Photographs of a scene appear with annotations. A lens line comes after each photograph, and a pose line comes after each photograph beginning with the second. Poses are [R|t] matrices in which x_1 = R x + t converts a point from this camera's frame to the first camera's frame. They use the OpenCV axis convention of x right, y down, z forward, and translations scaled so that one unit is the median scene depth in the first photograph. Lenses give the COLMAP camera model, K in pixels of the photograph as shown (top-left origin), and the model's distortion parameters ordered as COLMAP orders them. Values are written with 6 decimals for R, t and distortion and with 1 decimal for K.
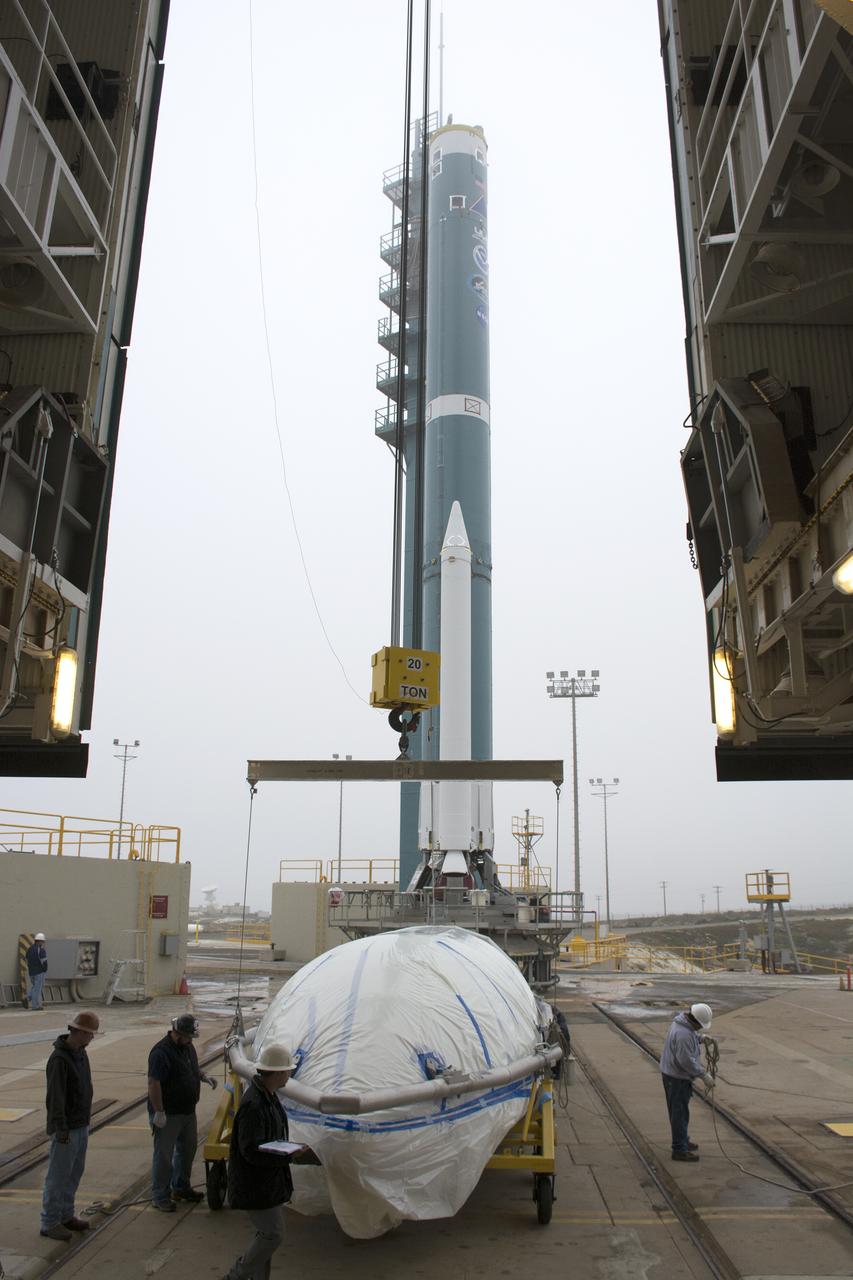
lens RADIAL K [[997.5, 0, 433.9], [0, 997.5, 647.7], [0, 0, 1]] dist [-0.154484, 0.114521]
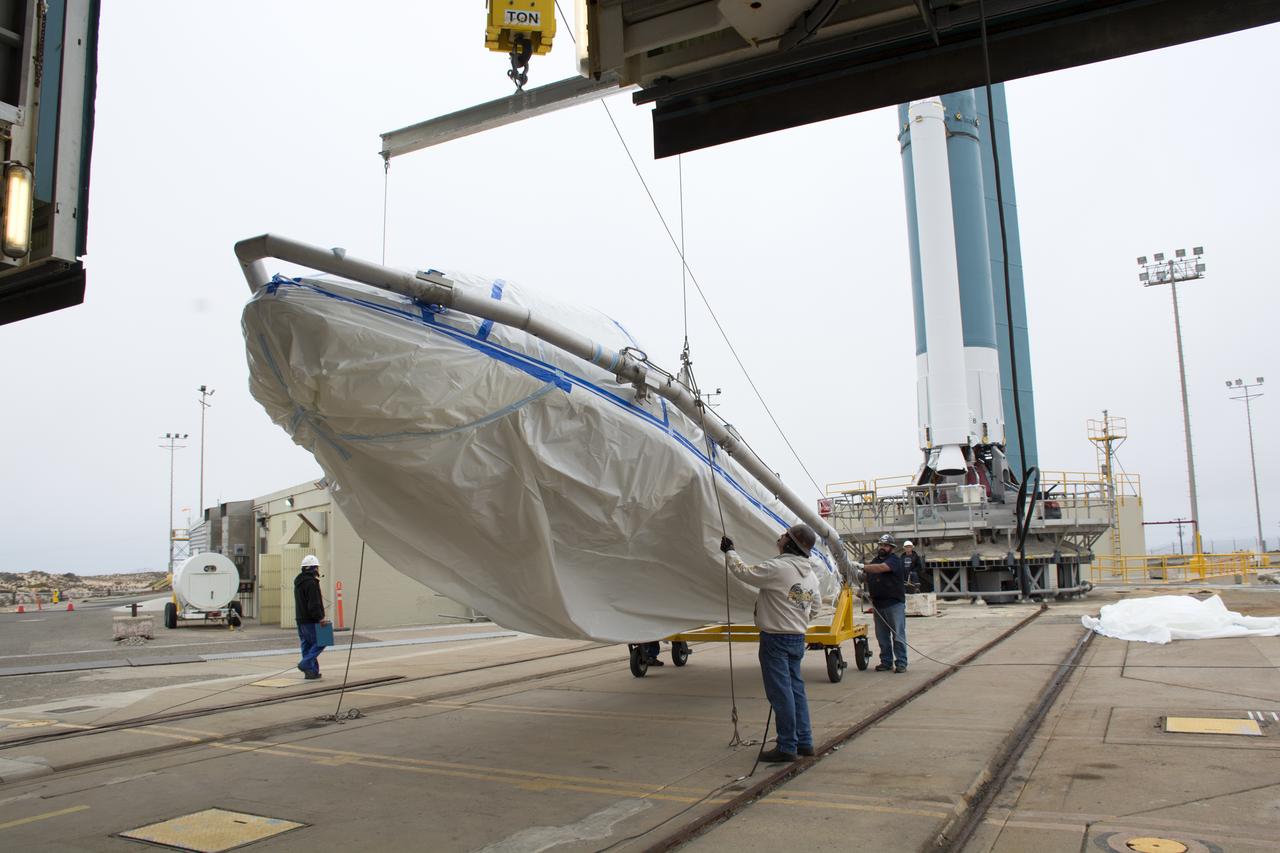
lens RADIAL K [[997.5, 0, 624.3], [0, 997.5, 439.0], [0, 0, 1]] dist [-0.154484, 0.114521]
pose [[0.898517, -0.083034, -0.431014, 0.094270], [0.142173, 0.984063, 0.106803, 0.043232], [0.415277, -0.157243, 0.896002, 0.062513]]
